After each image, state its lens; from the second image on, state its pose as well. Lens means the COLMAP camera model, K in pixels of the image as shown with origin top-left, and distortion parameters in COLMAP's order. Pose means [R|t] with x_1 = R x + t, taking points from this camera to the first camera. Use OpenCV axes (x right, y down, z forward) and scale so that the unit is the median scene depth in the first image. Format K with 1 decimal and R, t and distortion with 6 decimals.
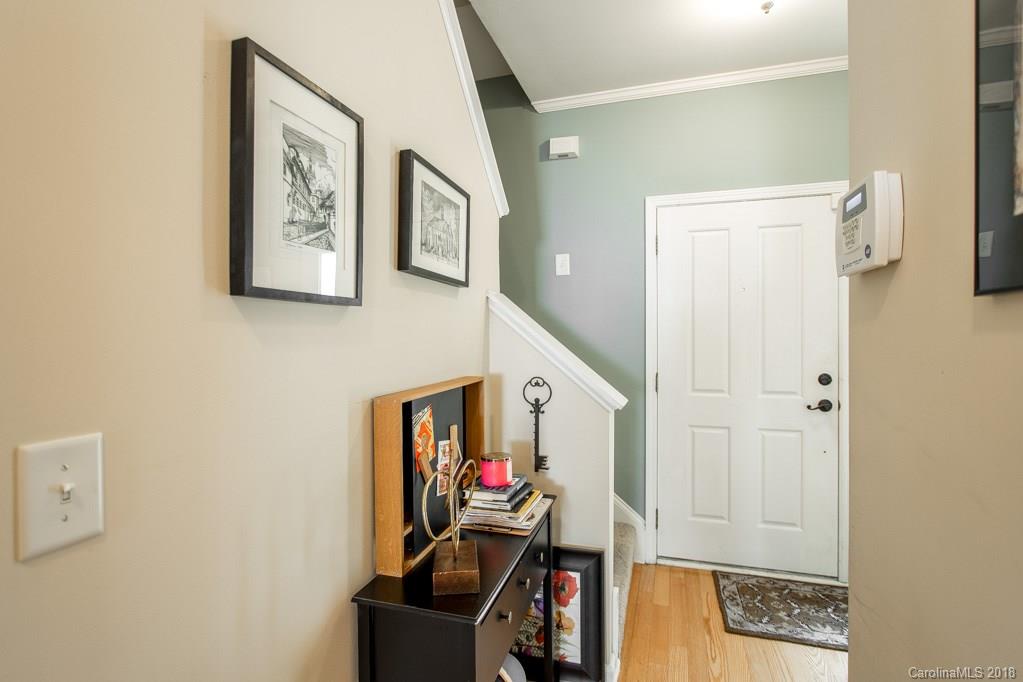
lens RADIAL K [[507.5, 0, 505.8], [0, 507.5, 333.6], [0, 0, 1]] dist [-0.000549, 0.001286]
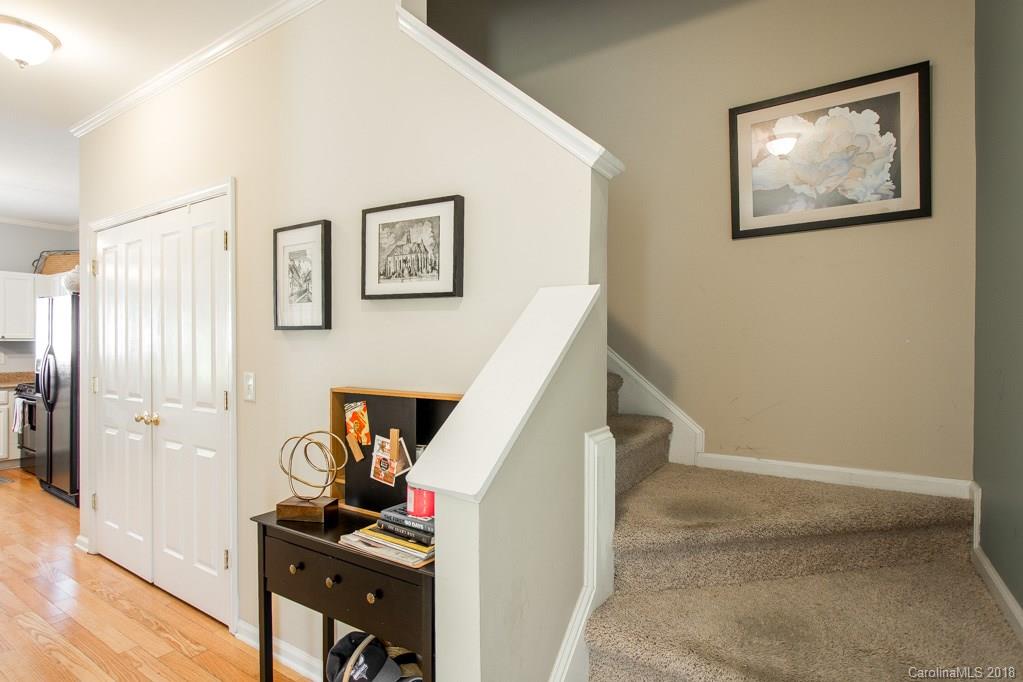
lens RADIAL K [[507.5, 0, 505.8], [0, 507.5, 333.6], [0, 0, 1]] dist [-0.000549, 0.001286]
pose [[-0.252549, -0.005684, -0.967567, 1.320630], [0.004718, 0.999964, -0.007105, -0.027247], [0.967573, -0.006359, -0.252513, 2.197839]]
